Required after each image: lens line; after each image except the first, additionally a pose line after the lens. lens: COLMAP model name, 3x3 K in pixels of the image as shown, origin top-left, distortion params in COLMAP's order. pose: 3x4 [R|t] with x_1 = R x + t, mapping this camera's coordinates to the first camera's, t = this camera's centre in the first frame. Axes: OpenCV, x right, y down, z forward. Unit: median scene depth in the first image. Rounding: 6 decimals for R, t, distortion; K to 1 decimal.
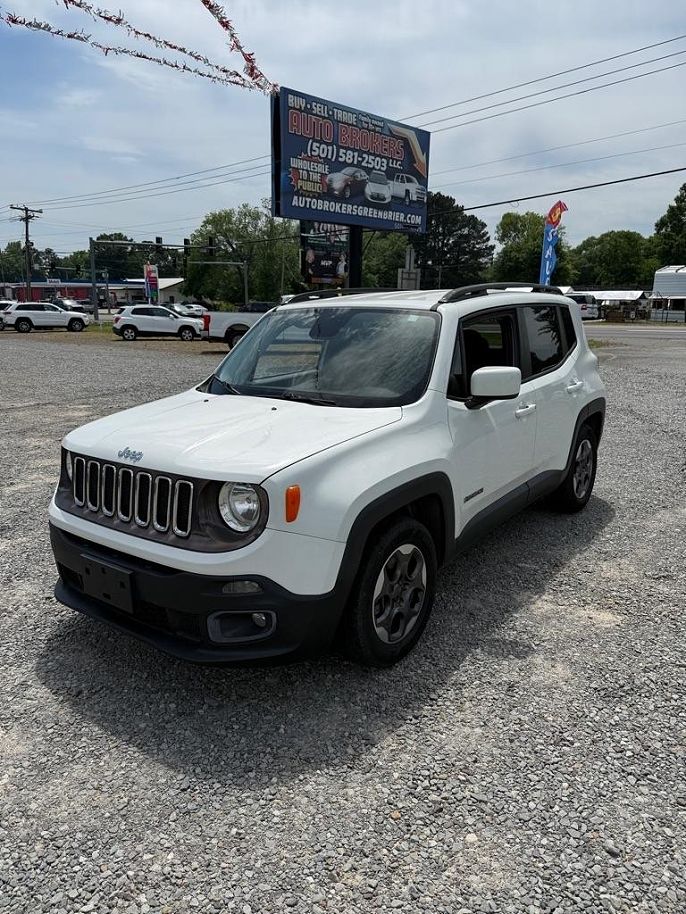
lens RADIAL K [[693.1, 0, 339.1], [0, 693.1, 455.5], [0, 0, 1]] dist [0.030012, -0.042659]
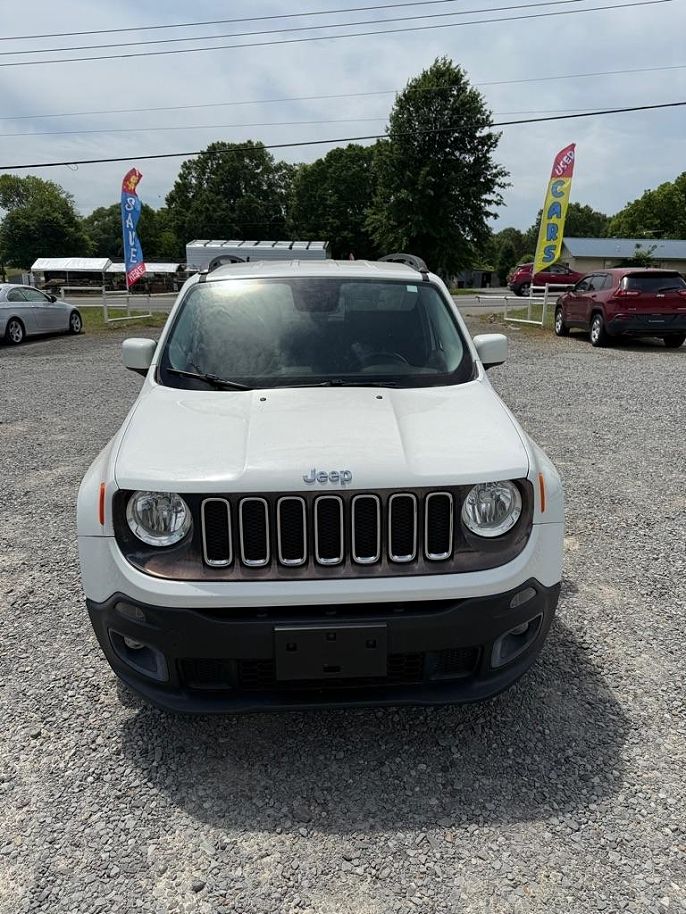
lens RADIAL K [[693.1, 0, 340.0], [0, 693.1, 459.6], [0, 0, 1]] dist [0.030012, -0.042659]
pose [[0.743347, -0.174493, 0.645745, -0.109215], [0.147139, 0.984385, 0.096622, -0.012788], [-0.652522, 0.023191, 0.757415, 0.060696]]
